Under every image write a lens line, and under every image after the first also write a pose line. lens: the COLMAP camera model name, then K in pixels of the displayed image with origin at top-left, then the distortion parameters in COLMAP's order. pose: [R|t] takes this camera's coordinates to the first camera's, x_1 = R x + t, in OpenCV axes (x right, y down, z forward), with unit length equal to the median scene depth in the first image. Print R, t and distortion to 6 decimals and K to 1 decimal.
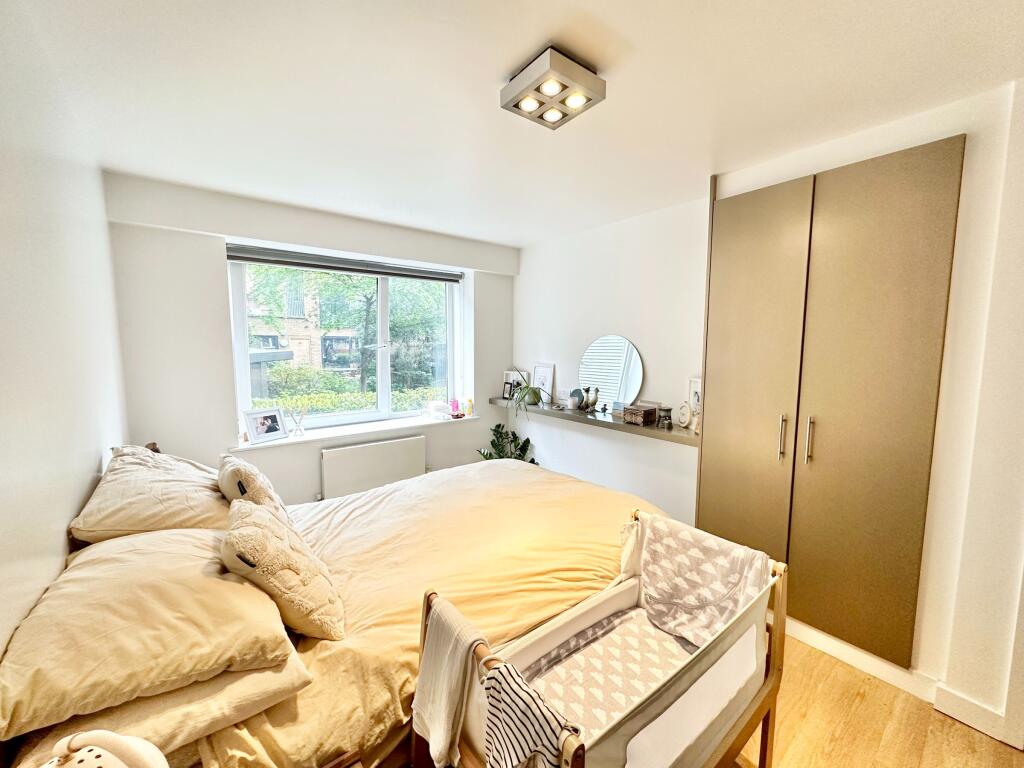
lens RADIAL K [[409.4, 0, 512.0], [0, 409.4, 384.0], [0, 0, 1]] dist [-0.000125, 0.000025]
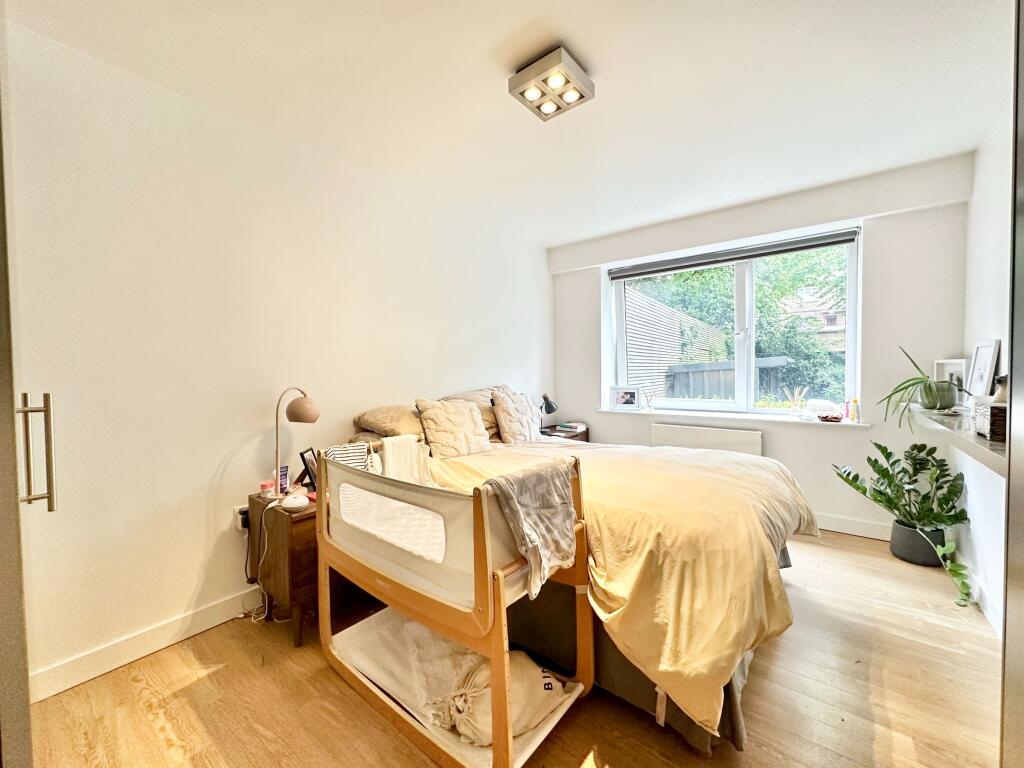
lens RADIAL K [[409.4, 0, 512.0], [0, 409.4, 384.0], [0, 0, 1]] dist [-0.000125, 0.000025]
pose [[0.238309, 0.030102, -0.970723, 0.592232], [-0.078436, 0.996851, 0.011656, 0.066206], [0.968017, 0.073362, 0.239920, 0.316660]]
